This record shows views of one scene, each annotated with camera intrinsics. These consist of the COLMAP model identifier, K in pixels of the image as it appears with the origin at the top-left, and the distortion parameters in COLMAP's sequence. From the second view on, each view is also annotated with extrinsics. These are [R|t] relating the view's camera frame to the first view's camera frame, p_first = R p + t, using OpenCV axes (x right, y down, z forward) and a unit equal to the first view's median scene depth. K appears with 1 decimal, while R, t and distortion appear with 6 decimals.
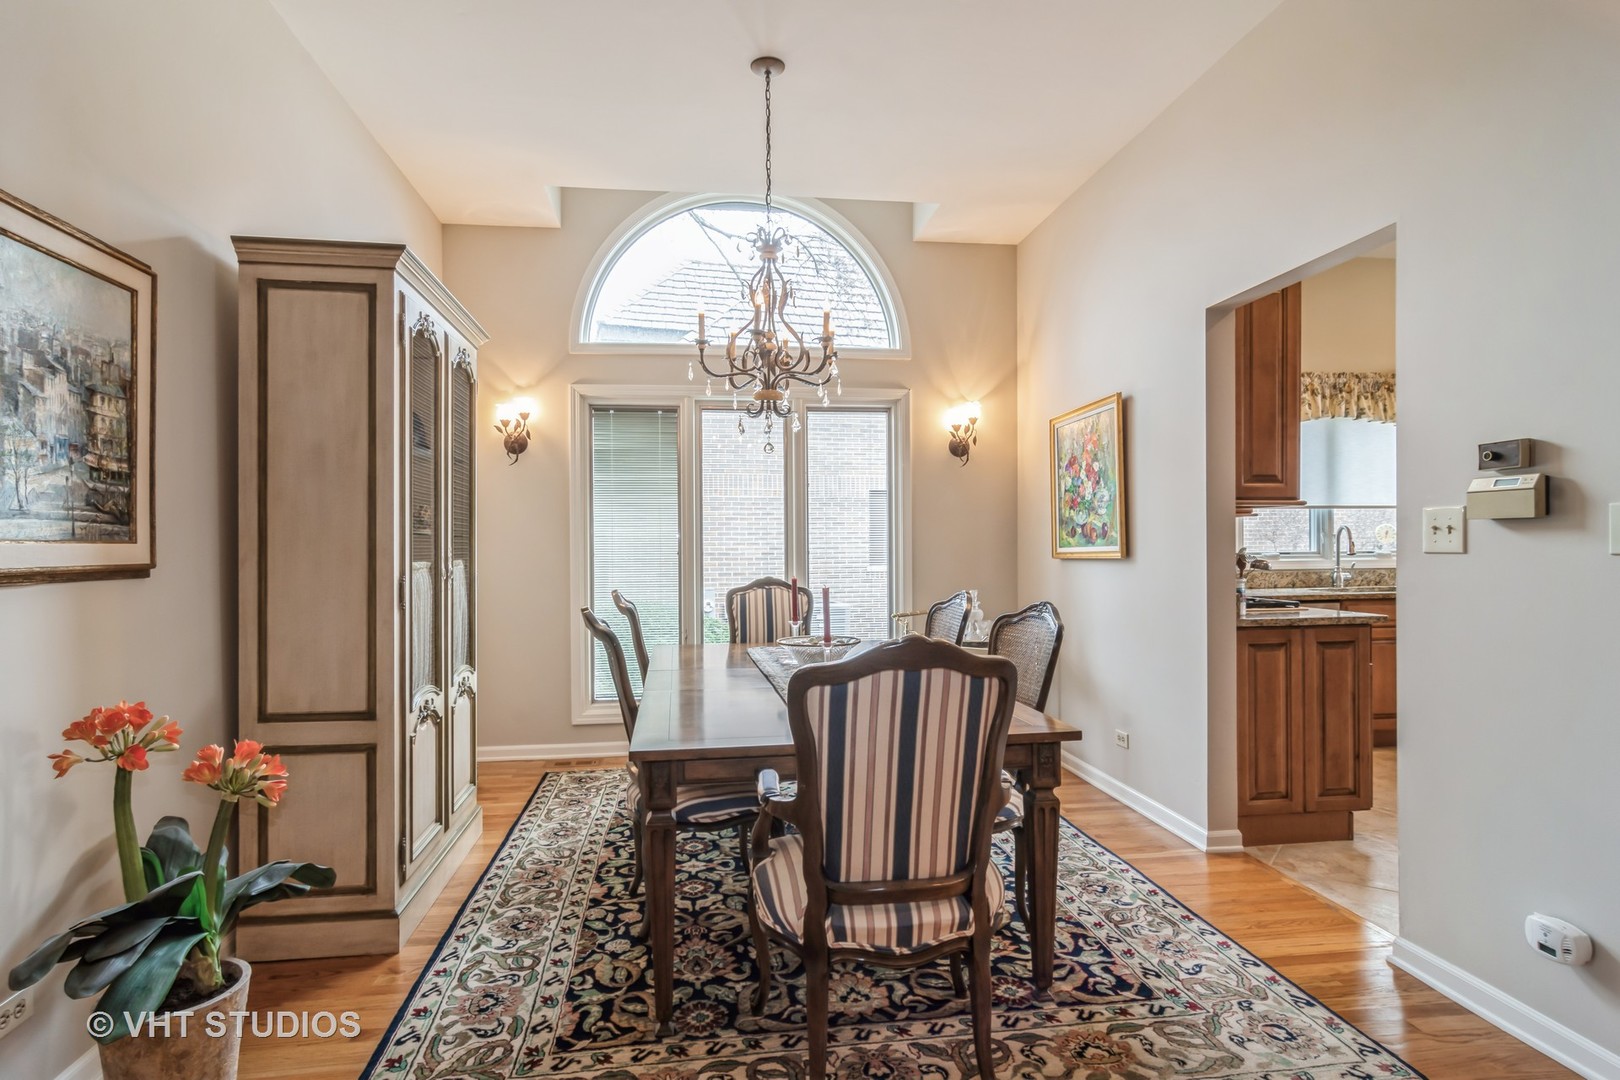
lens RADIAL K [[869.1, 0, 798.2], [0, 869.1, 549.9], [0, 0, 1]] dist [0.000563, -0.001031]
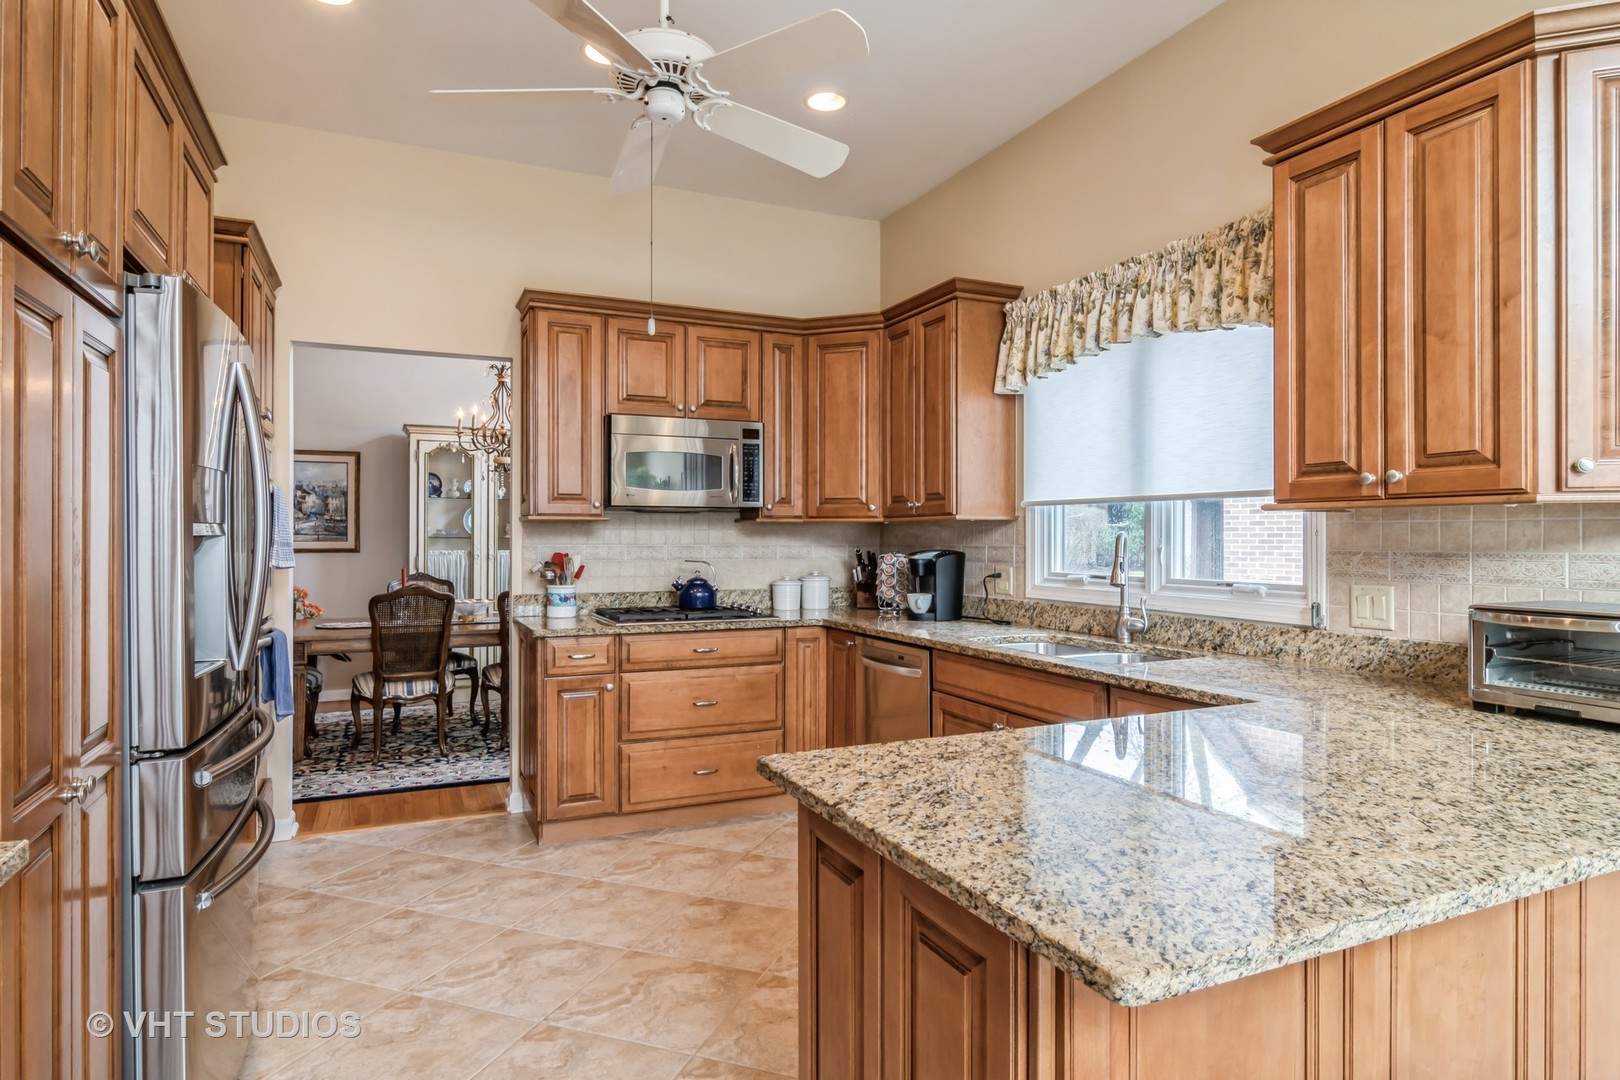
lens RADIAL K [[901.5, 0, 803.5], [0, 901.5, 537.7], [0, 0, 1]] dist [0.001097, -0.000213]
pose [[0.288048, 0.010527, -0.957558, 2.948492], [-0.012897, 0.999892, 0.007113, -0.067991], [0.957529, 0.010301, 0.288152, 1.678378]]
